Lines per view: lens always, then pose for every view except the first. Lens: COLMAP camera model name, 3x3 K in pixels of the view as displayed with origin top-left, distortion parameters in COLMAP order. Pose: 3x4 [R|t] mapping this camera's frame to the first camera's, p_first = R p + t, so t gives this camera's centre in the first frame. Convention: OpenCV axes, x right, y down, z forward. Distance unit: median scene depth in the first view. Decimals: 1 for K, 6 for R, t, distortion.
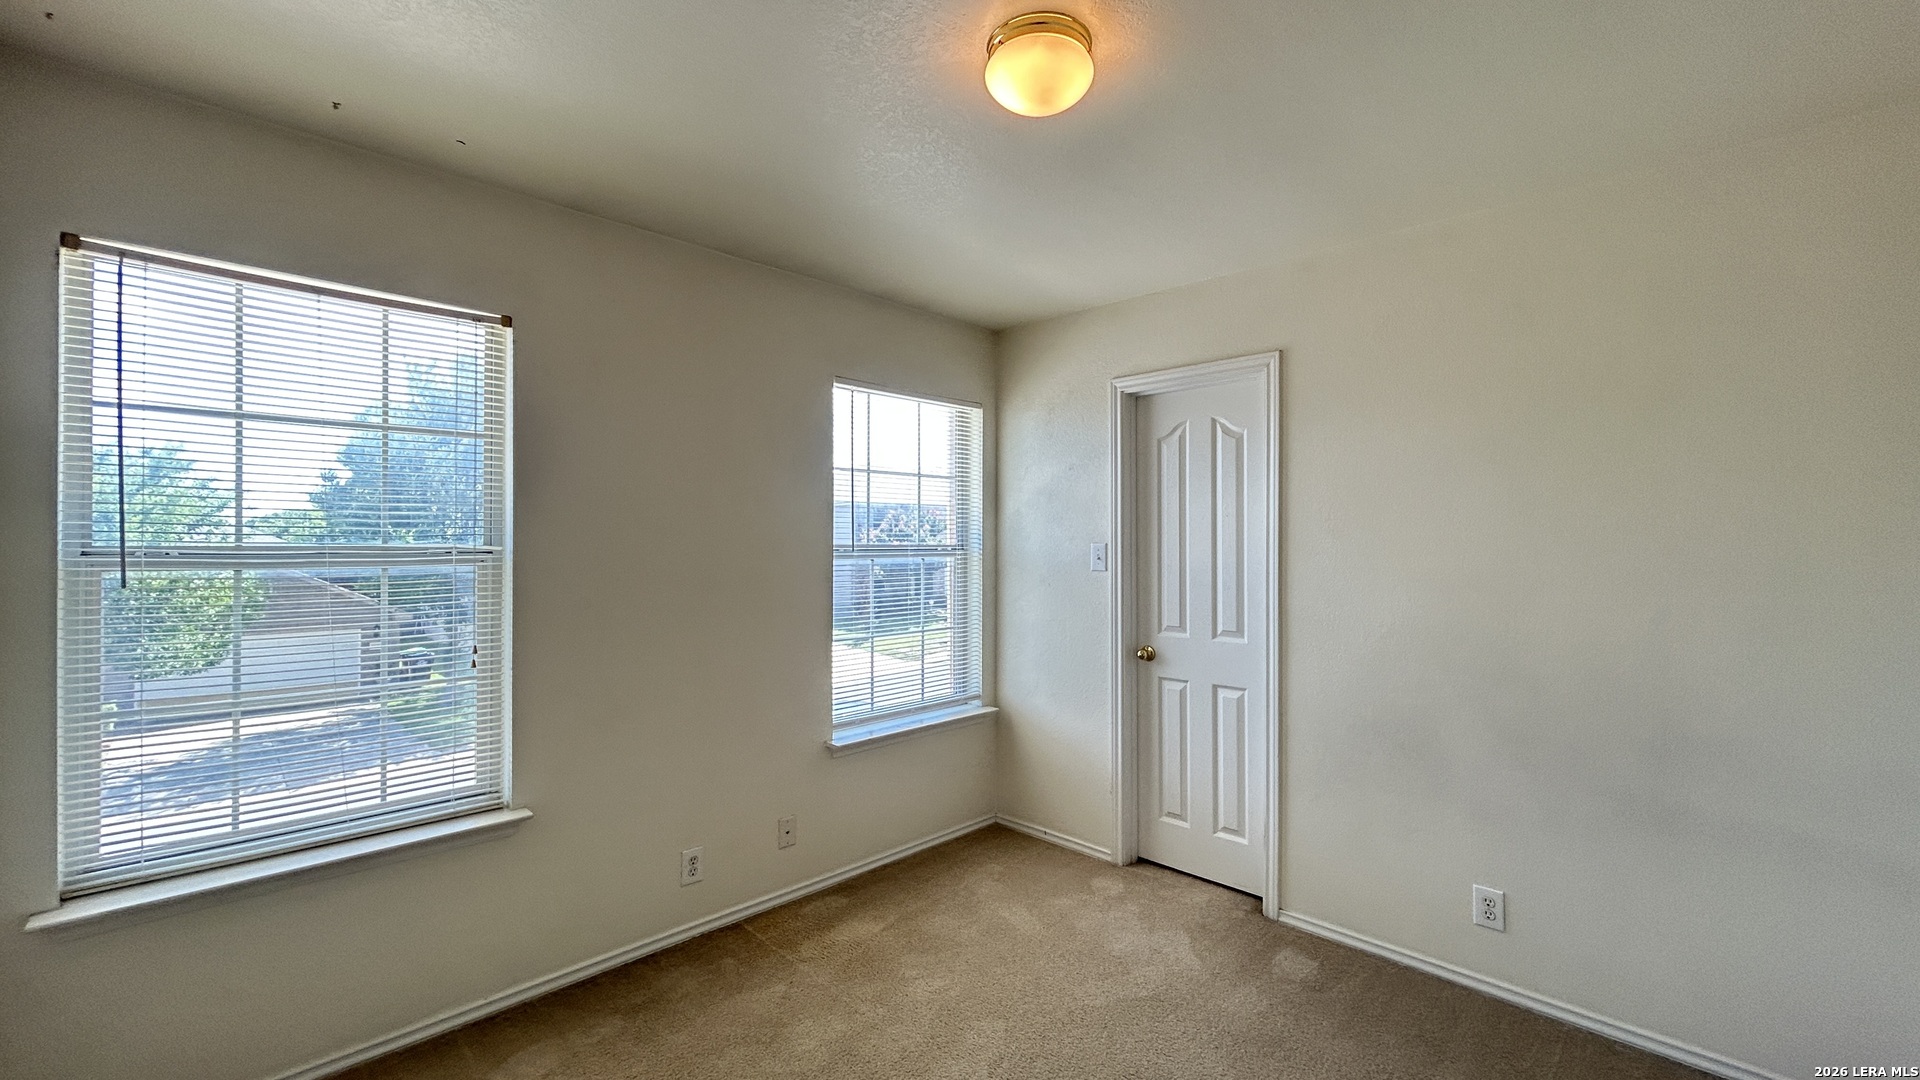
lens RADIAL K [[766.8, 0, 974.9], [0, 766.8, 535.4], [0, 0, 1]] dist [-0.001730, -0.000113]
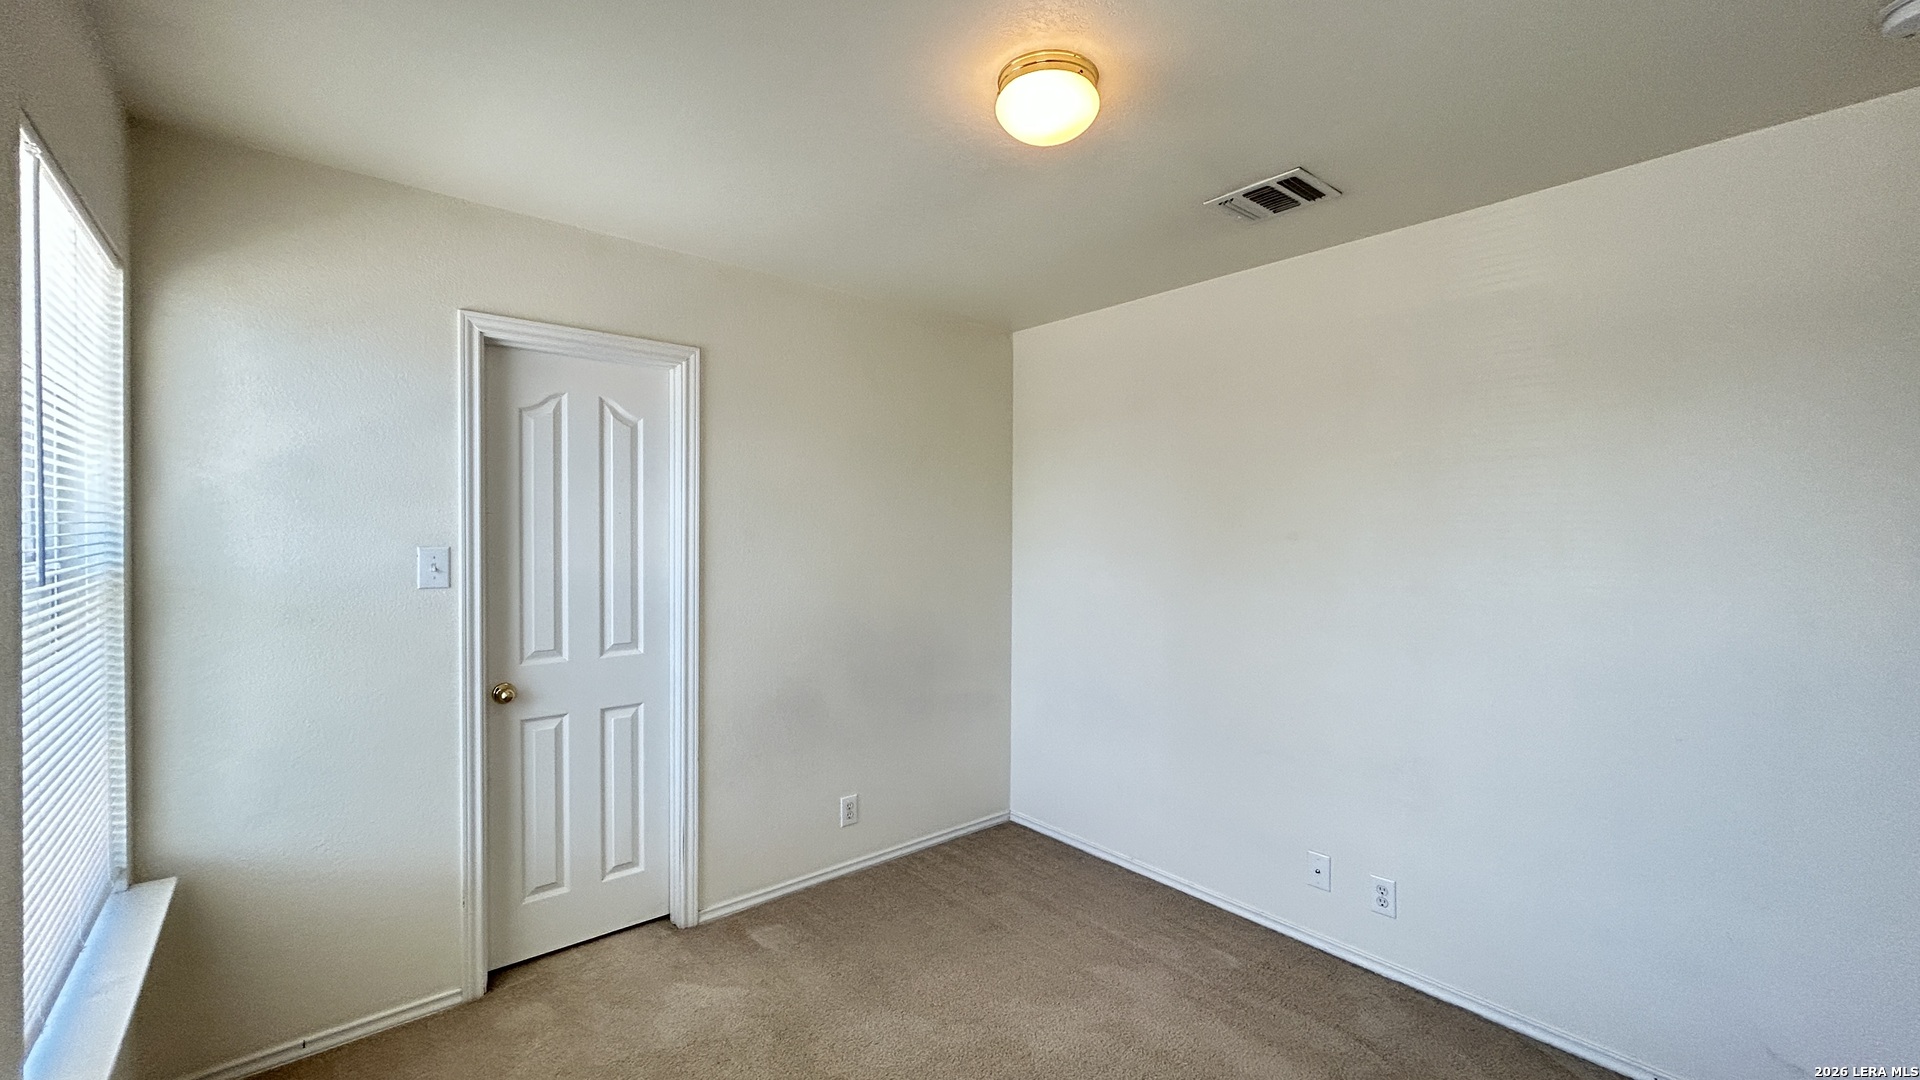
lens RADIAL K [[790.5, 0, 960.0], [0, 790.5, 540.0], [0, 0, 1]] dist [0.016540, -0.000019]
pose [[0.095050, -0.017657, 0.995316, -0.504871], [-0.012945, 0.999736, 0.018972, -0.015986], [-0.995388, -0.014688, 0.094797, 0.490302]]
